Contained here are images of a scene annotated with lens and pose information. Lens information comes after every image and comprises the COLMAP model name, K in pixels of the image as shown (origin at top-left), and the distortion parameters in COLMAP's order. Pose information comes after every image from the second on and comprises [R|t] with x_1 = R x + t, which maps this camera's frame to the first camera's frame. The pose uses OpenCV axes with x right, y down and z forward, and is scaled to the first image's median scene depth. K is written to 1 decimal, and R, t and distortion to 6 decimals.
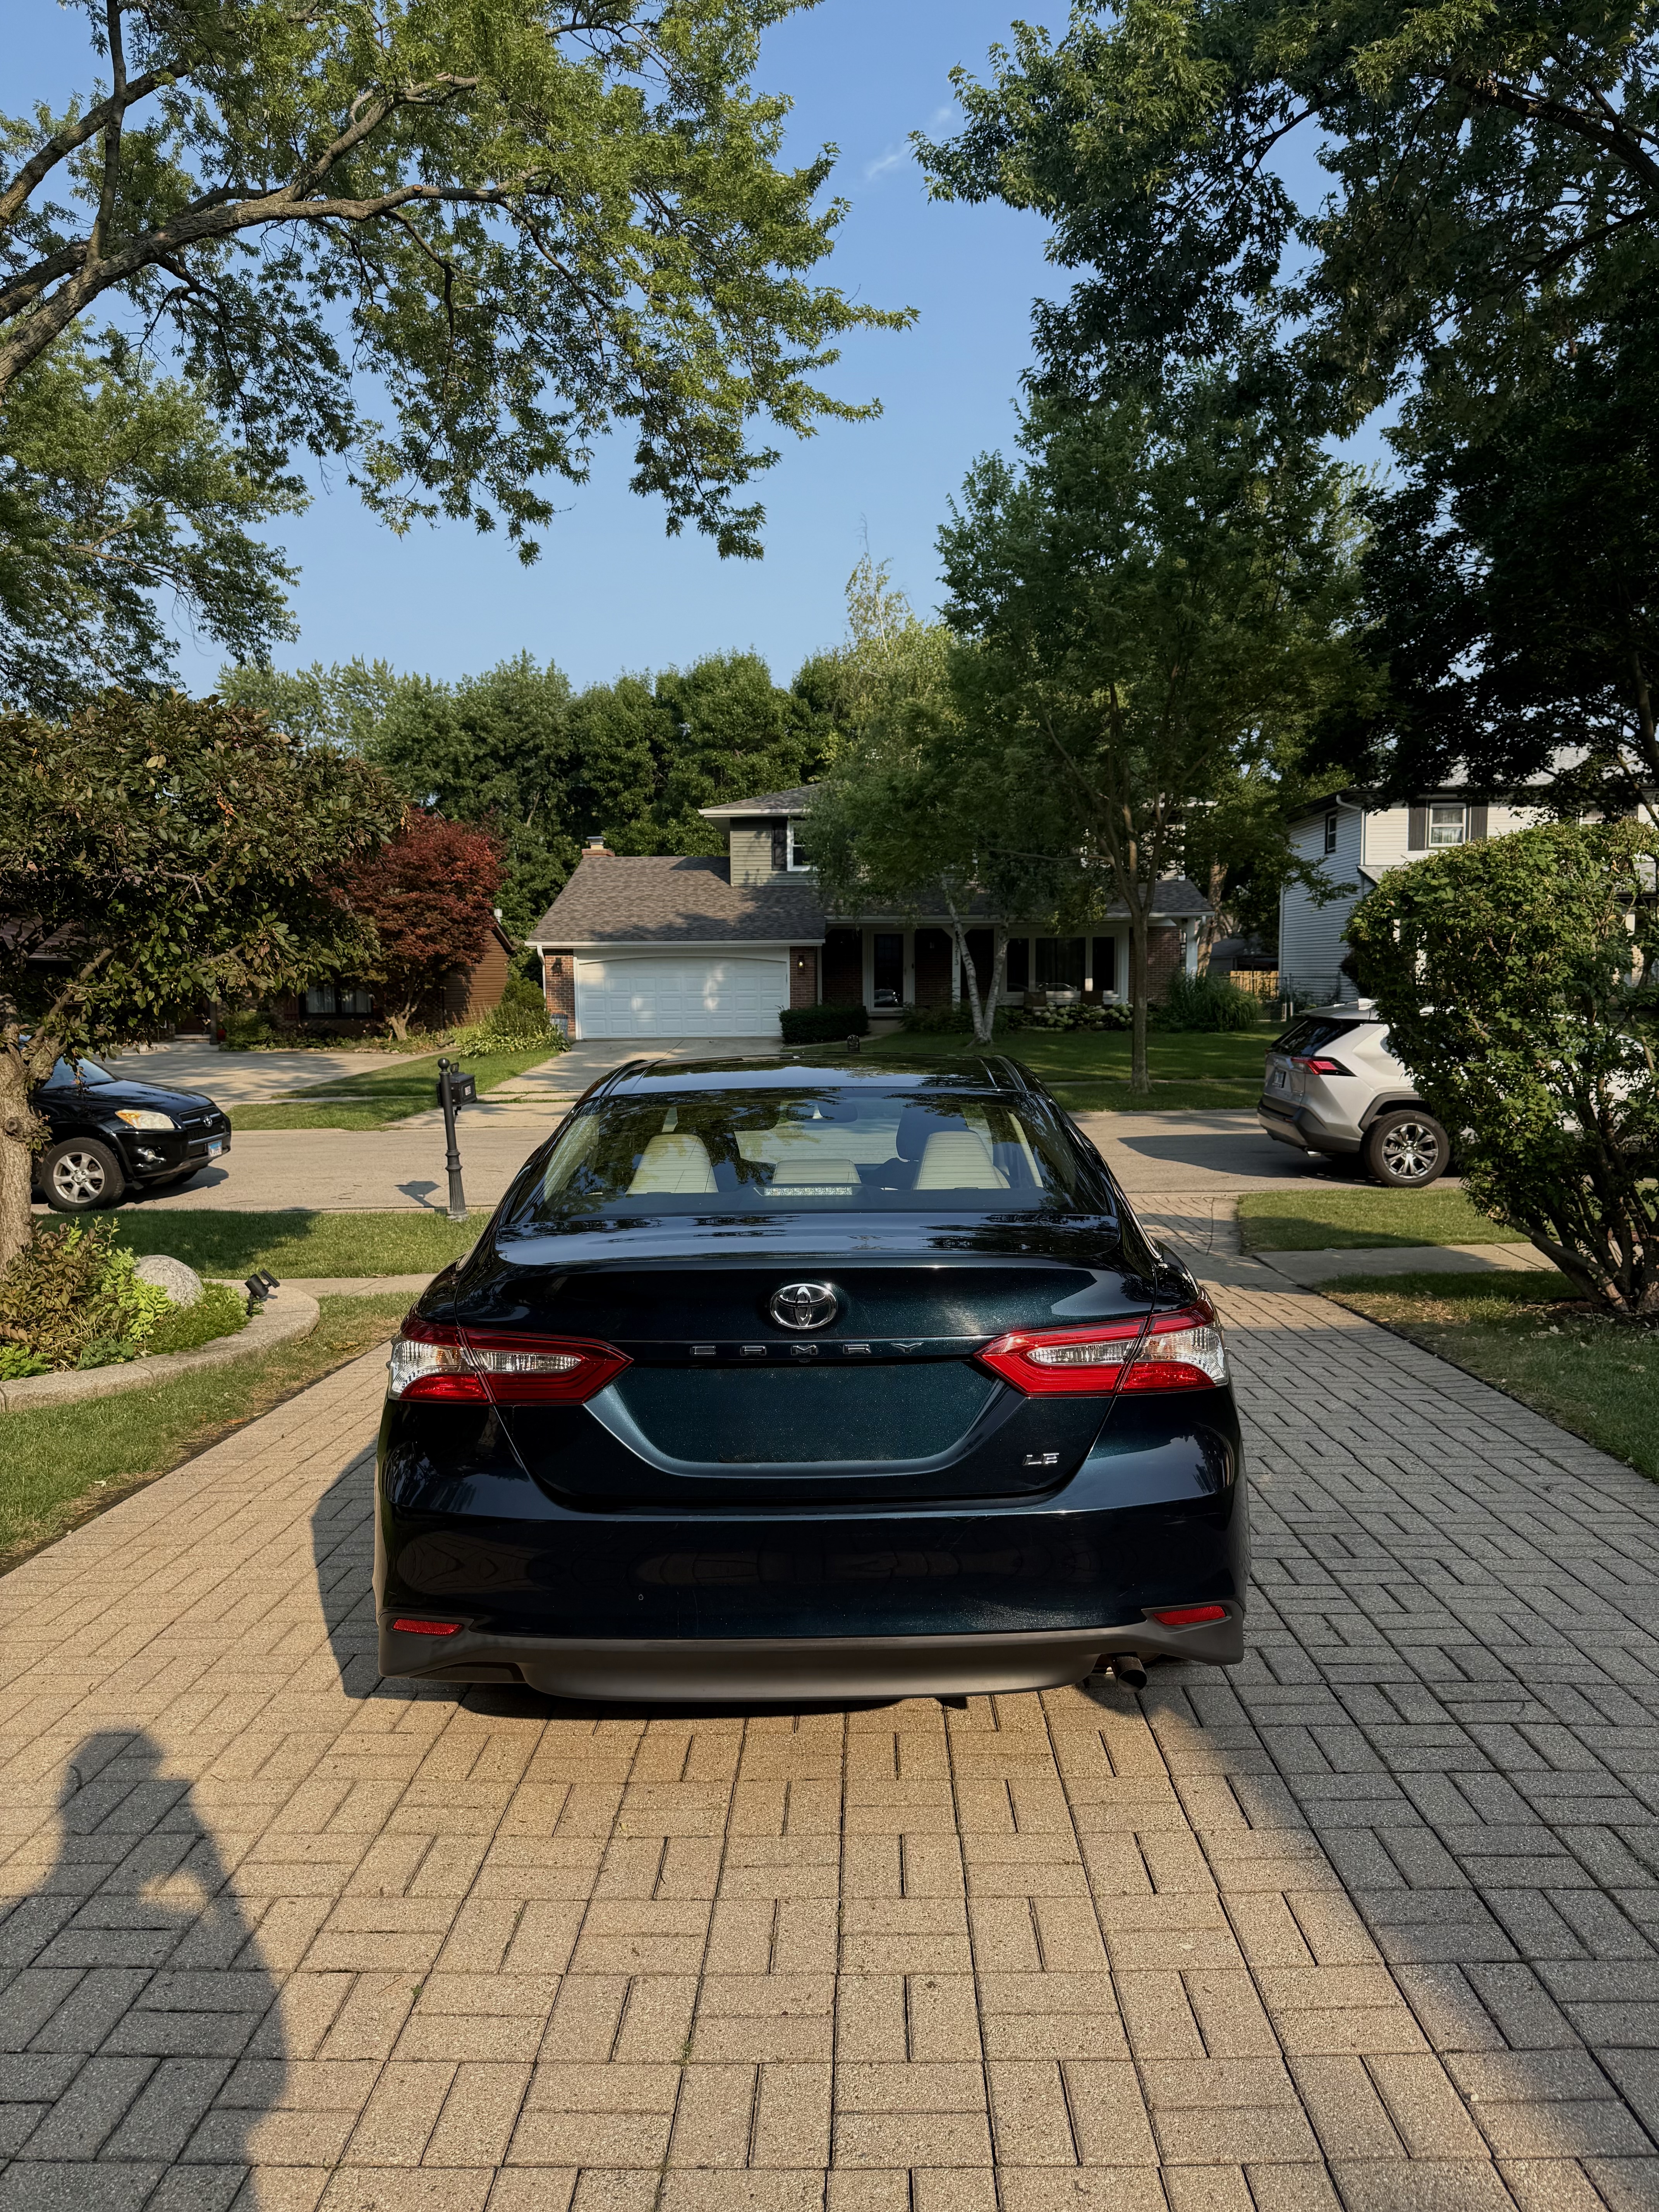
lens RADIAL K [[1544.3, 0, 811.0], [0, 1544.3, 1243.3], [0, 0, 1]] dist [0.046816, -0.043712]
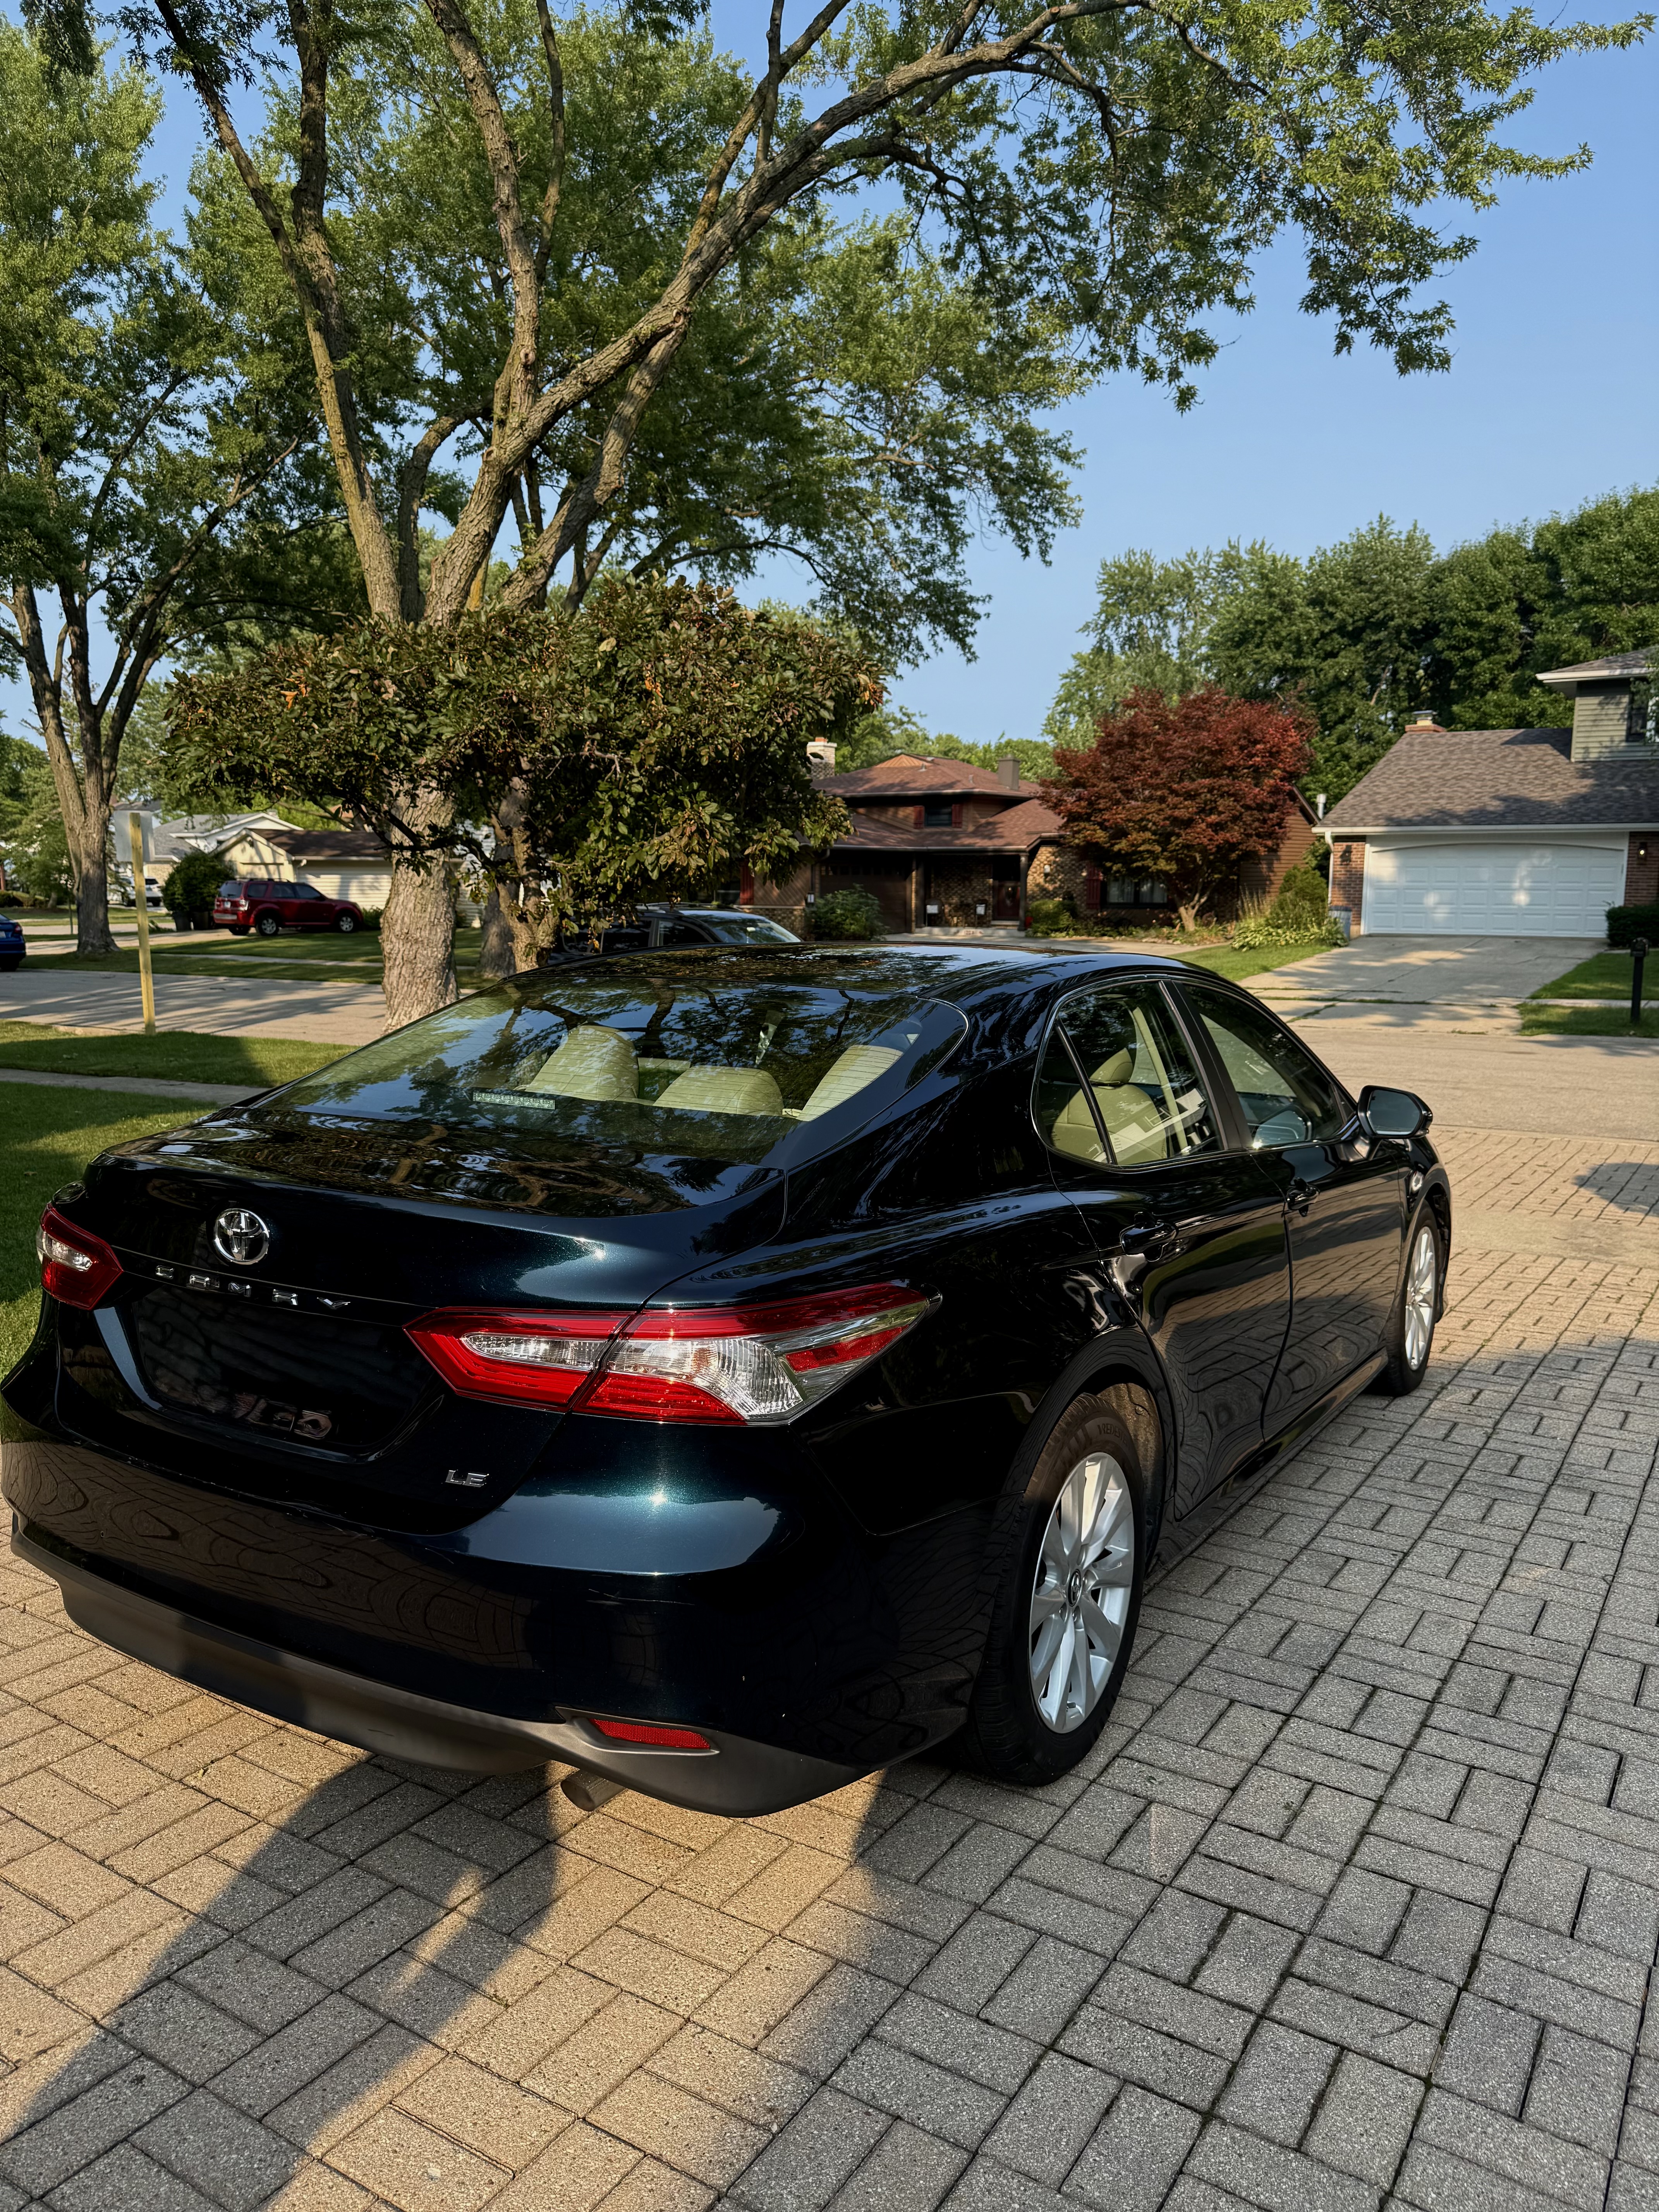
lens RADIAL K [[1544.3, 0, 863.8], [0, 1544.3, 1192.0], [0, 0, 1]] dist [0.046816, -0.043712]
pose [[0.862608, 0.114210, -0.492812, 0.095500], [-0.096752, 0.993445, 0.060880, -0.009177], [0.496535, -0.004835, 0.868003, 0.062130]]
